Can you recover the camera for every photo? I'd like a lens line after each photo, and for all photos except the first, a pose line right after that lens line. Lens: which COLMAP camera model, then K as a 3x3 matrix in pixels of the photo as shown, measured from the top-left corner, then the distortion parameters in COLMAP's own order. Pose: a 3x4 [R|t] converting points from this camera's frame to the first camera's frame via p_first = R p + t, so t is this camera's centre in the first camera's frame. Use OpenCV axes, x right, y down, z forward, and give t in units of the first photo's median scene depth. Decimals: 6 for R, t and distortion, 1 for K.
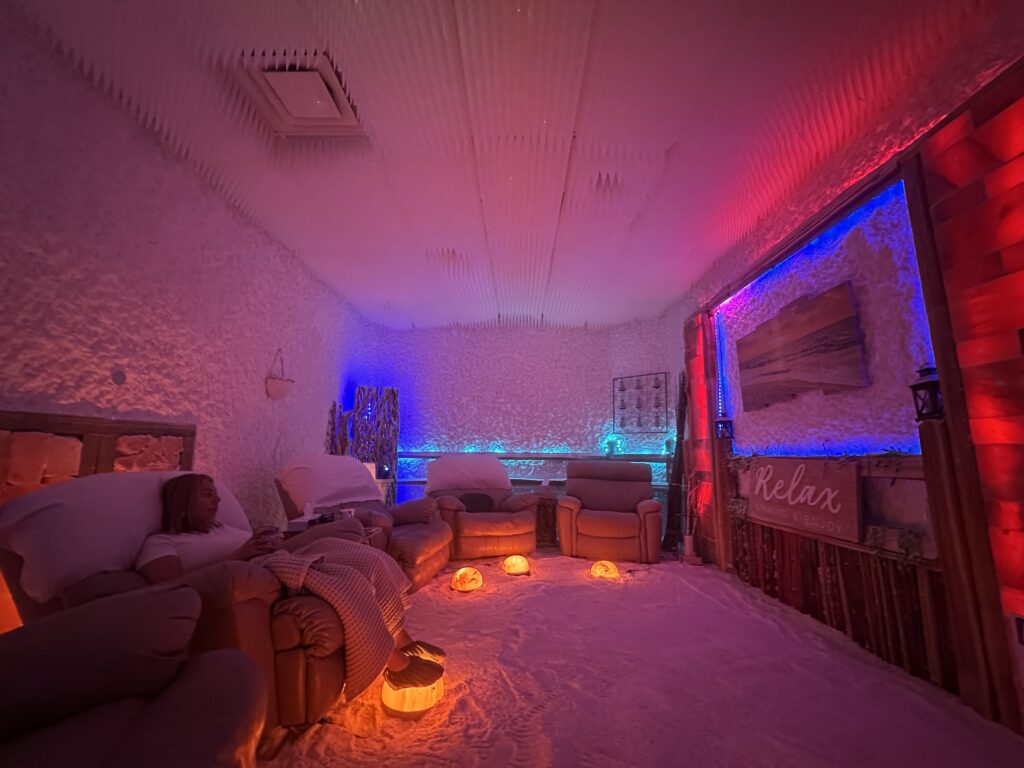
lens RADIAL K [[410.0, 0, 511.4], [0, 410.0, 381.8], [0, 0, 1]] dist [0.000788, 0.000274]
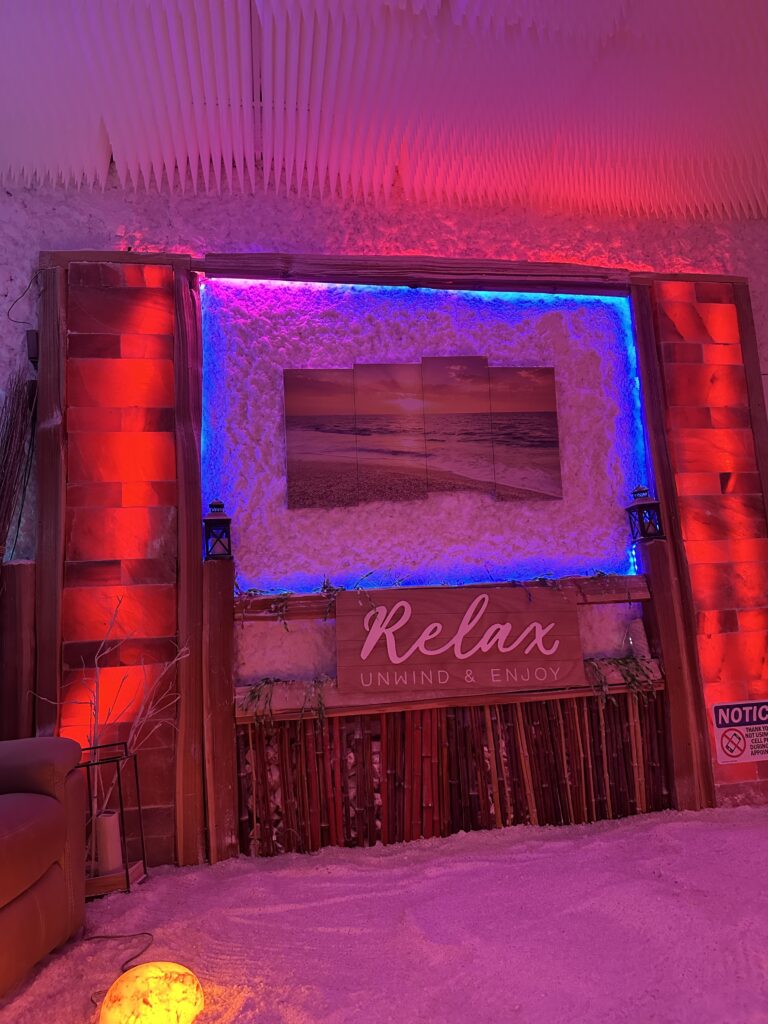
lens RADIAL K [[722.9, 0, 383.6], [0, 722.9, 512.5], [0, 0, 1]] dist [0.070254, -0.070177]
pose [[-0.170998, 0.153125, 0.973300, -0.445941], [-0.120433, 0.977193, -0.174897, 0.299799], [-0.977883, -0.147125, -0.148657, 1.373860]]
